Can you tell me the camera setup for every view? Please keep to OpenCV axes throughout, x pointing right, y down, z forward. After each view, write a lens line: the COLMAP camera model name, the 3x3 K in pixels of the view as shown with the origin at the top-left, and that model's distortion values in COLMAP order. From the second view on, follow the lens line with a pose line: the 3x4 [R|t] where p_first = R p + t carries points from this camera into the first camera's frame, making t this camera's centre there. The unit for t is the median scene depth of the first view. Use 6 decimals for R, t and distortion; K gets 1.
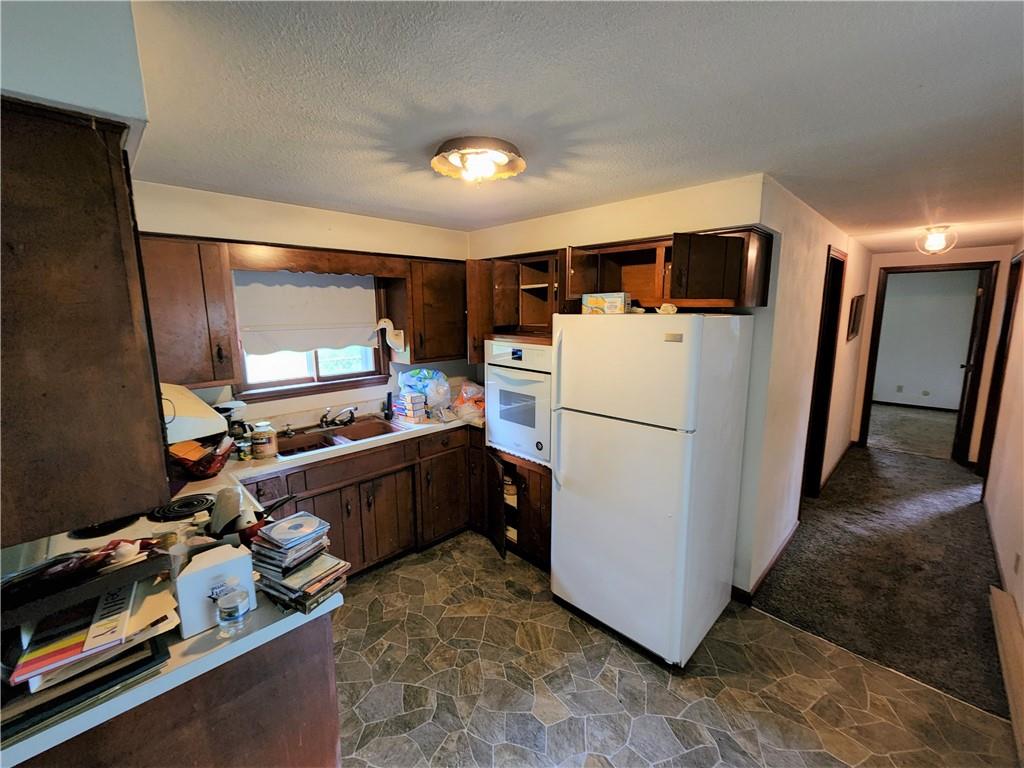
lens RADIAL K [[419.9, 0, 508.7], [0, 419.9, 376.5], [0, 0, 1]] dist [-0.001286, 0.001750]
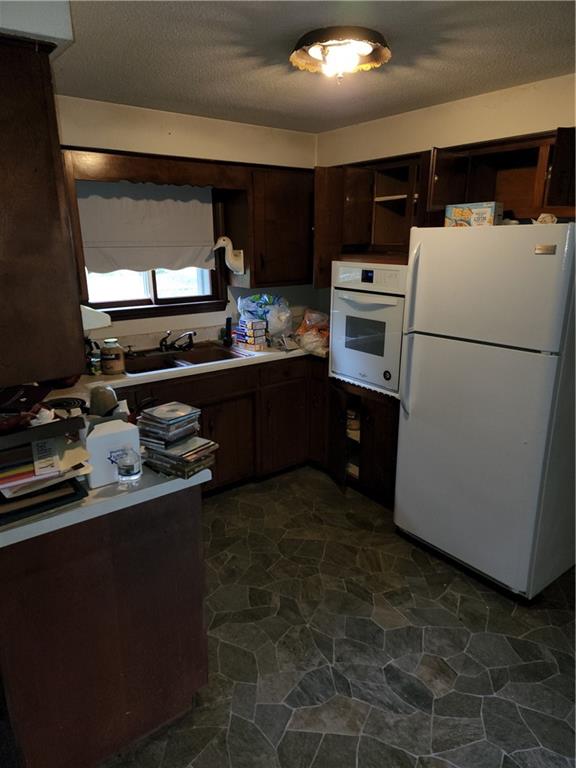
lens RADIAL K [[509.9, 0, 283.1], [0, 509.9, 385.8], [0, 0, 1]] dist [0.074006, -0.057828]
pose [[0.991727, 0.036499, -0.123068, -0.020468], [-0.021199, 0.992128, 0.123418, 0.062072], [0.126604, -0.119788, 0.984694, -0.184464]]
